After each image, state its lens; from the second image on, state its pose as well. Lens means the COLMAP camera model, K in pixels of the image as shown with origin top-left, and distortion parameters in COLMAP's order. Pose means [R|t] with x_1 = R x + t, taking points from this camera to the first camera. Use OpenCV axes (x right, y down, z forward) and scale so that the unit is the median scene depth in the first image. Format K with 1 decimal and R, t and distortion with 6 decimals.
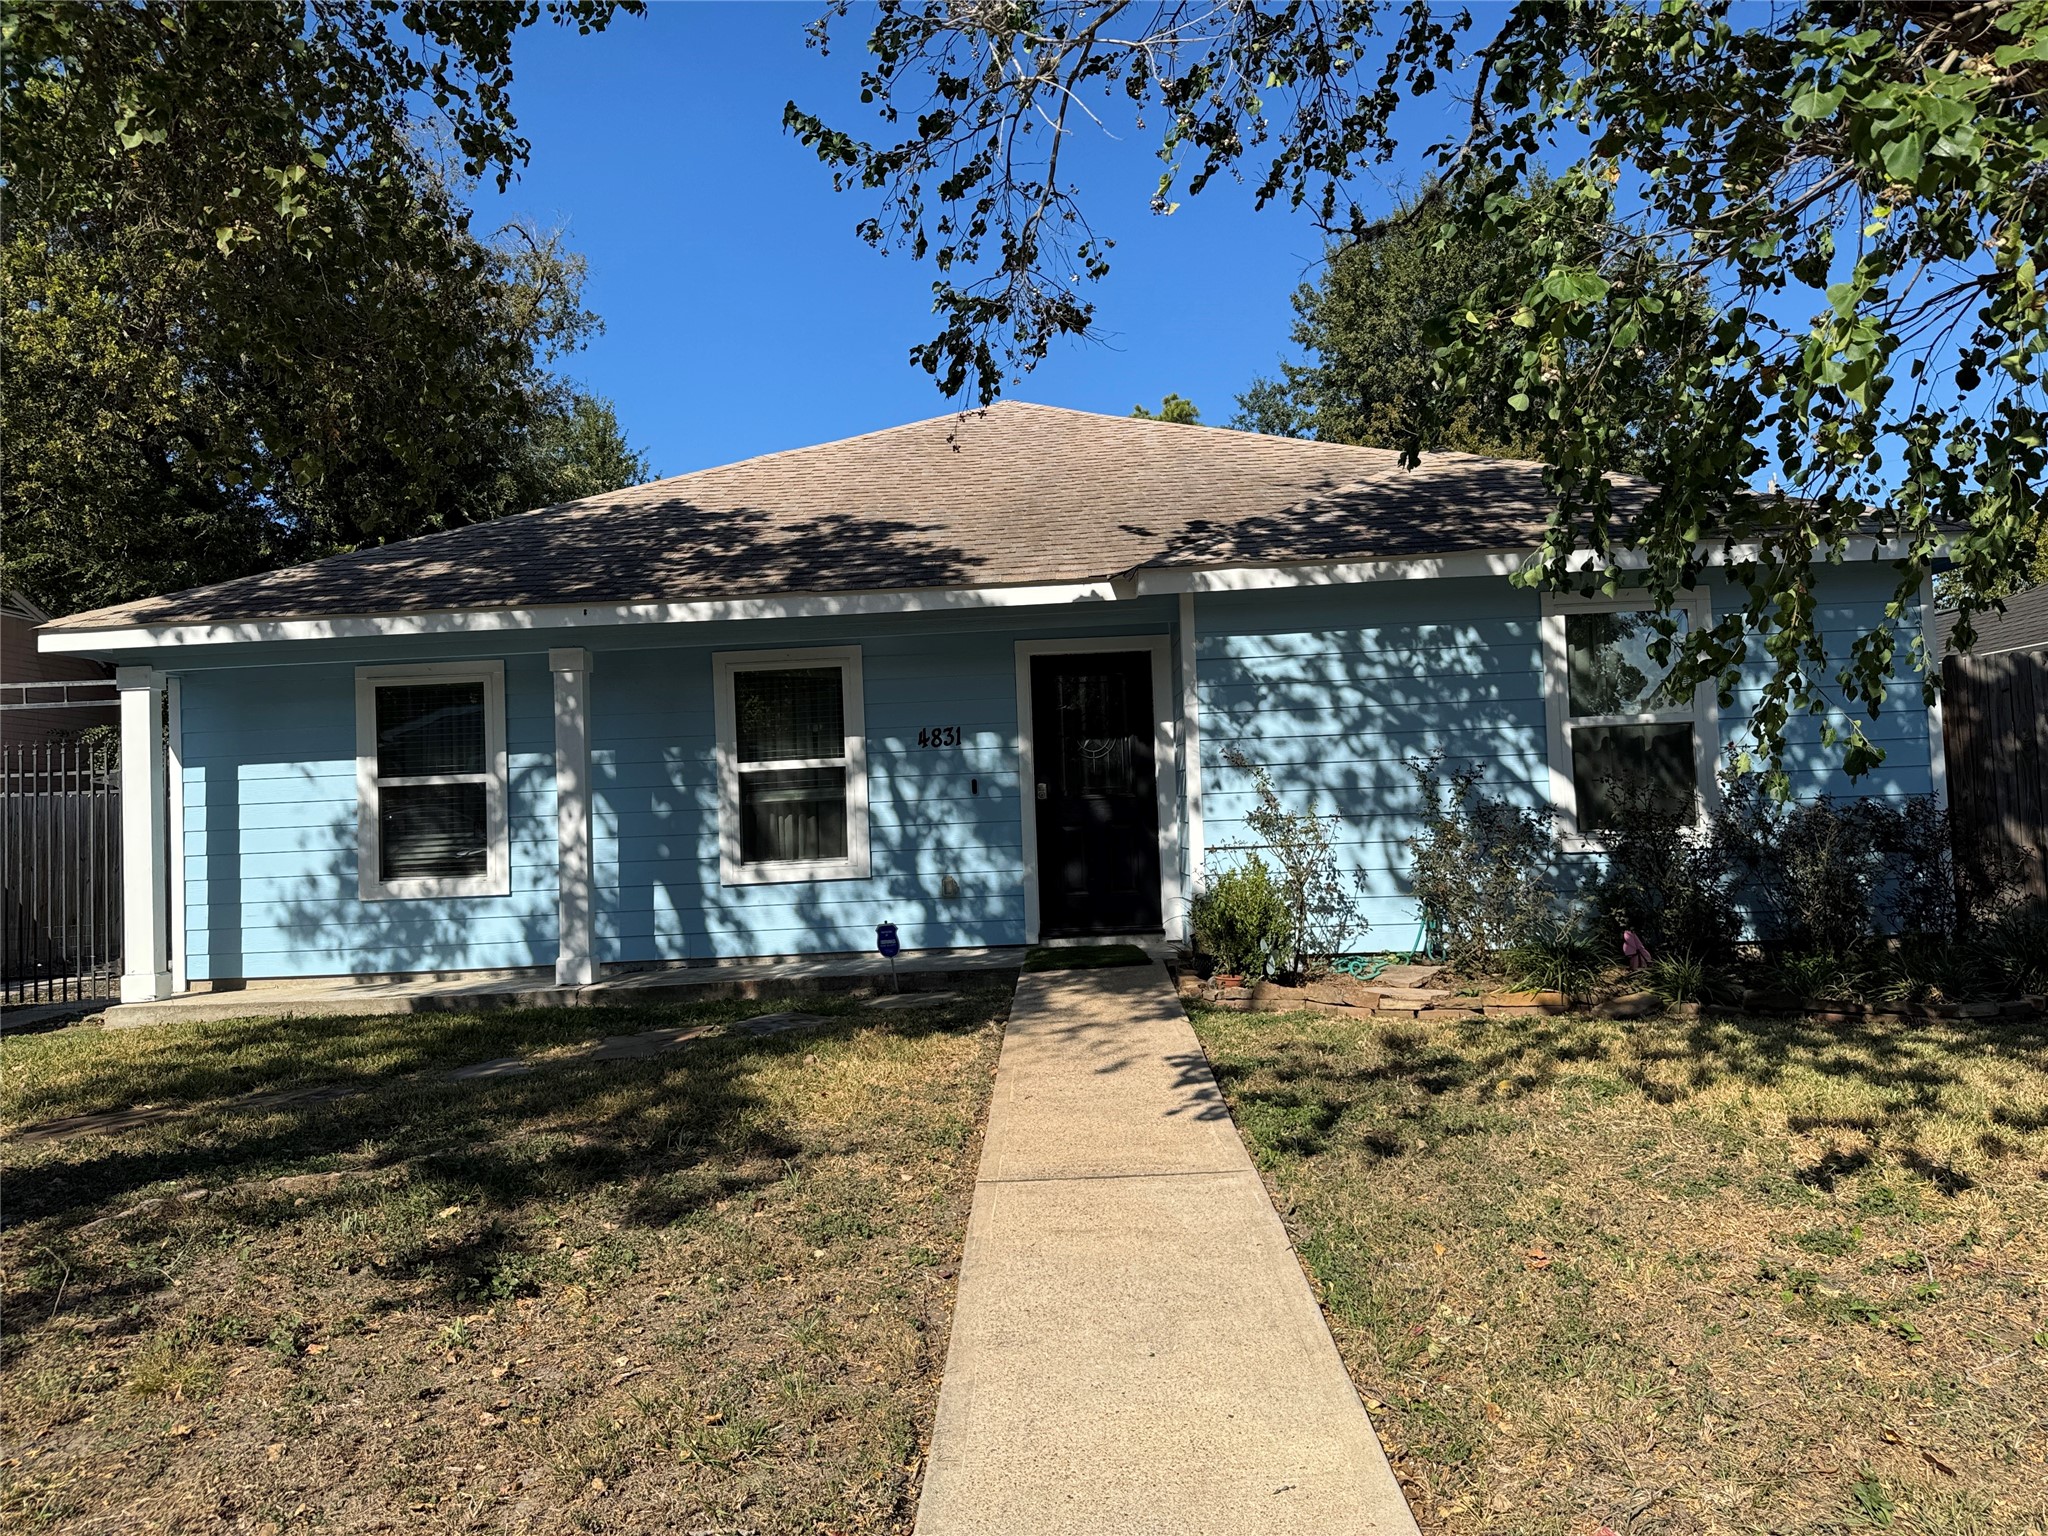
lens RADIAL K [[1713.7, 0, 1071.9], [0, 1713.7, 844.3], [0, 0, 1]] dist [0.172742, -0.502948]
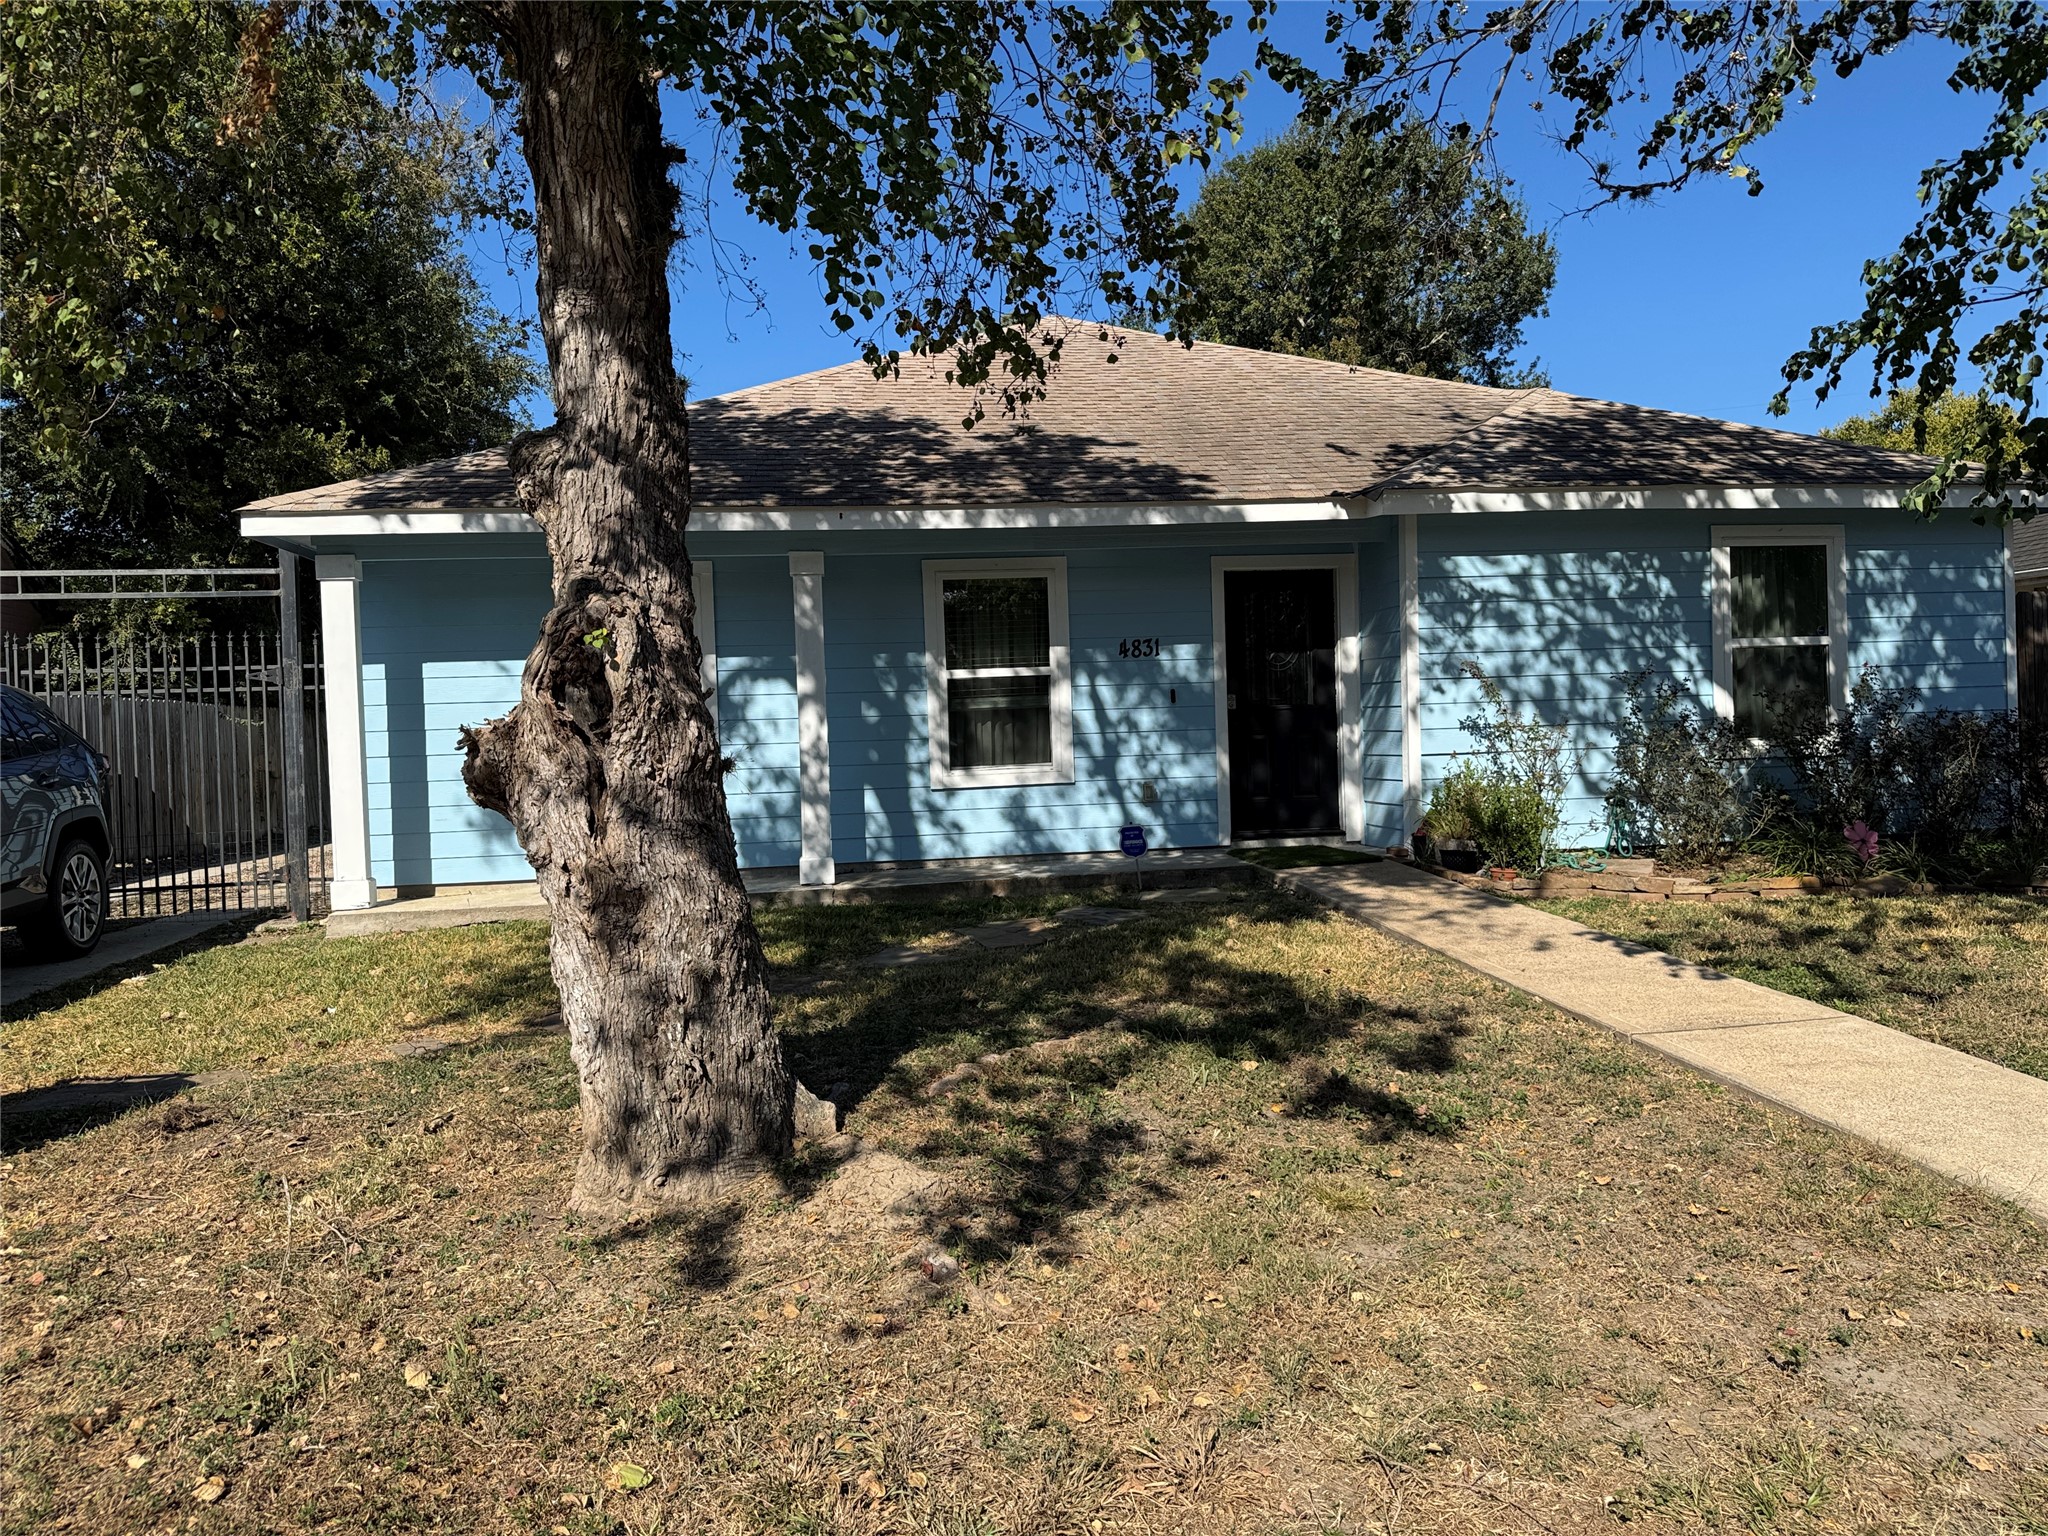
lens RADIAL K [[1713.7, 0, 1071.9], [0, 1713.7, 844.3], [0, 0, 1]] dist [0.172742, -0.502948]
pose [[0.980504, -0.005476, 0.196425, -0.324268], [-0.003098, 0.999057, 0.043316, 0.012184], [-0.196477, -0.043080, 0.979562, -0.018928]]
